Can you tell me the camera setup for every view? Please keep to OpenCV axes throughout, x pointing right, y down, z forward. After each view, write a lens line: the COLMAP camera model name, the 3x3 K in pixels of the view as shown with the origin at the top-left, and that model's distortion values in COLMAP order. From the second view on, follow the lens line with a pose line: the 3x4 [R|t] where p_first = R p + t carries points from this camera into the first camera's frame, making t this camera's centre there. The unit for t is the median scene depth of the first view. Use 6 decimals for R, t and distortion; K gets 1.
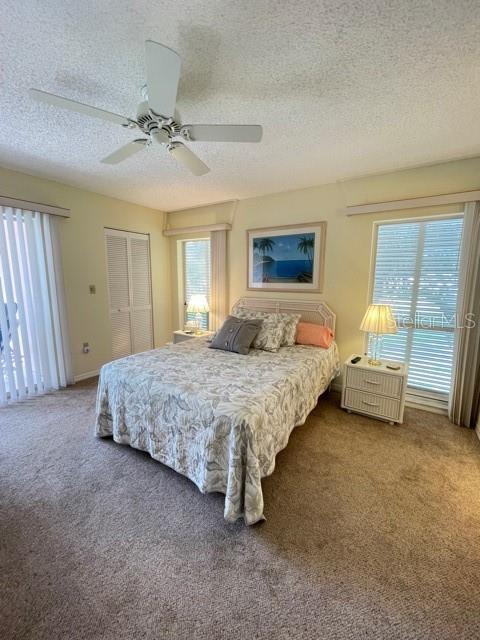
lens RADIAL K [[259.4, 0, 240.5], [0, 259.4, 316.7], [0, 0, 1]] dist [-0.005435, 0.001850]
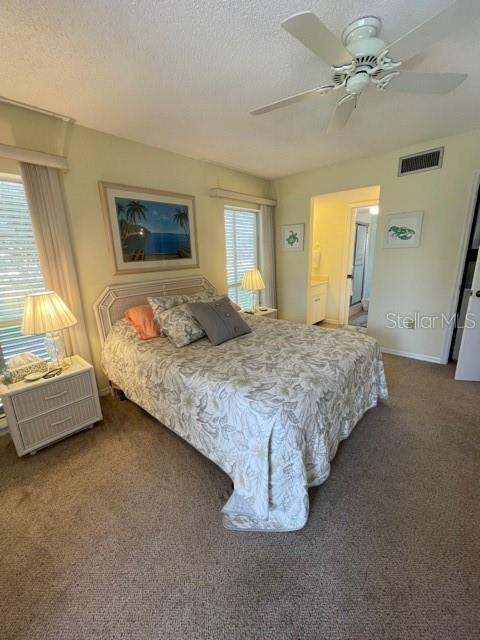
lens RADIAL K [[259.4, 0, 240.1], [0, 259.4, 318.3], [0, 0, 1]] dist [-0.005435, 0.001850]
pose [[0.159784, -0.261461, 0.951897, -0.738855], [0.179292, 0.955934, 0.232474, -0.112372], [-0.970733, 0.133522, 0.199621, 0.681592]]
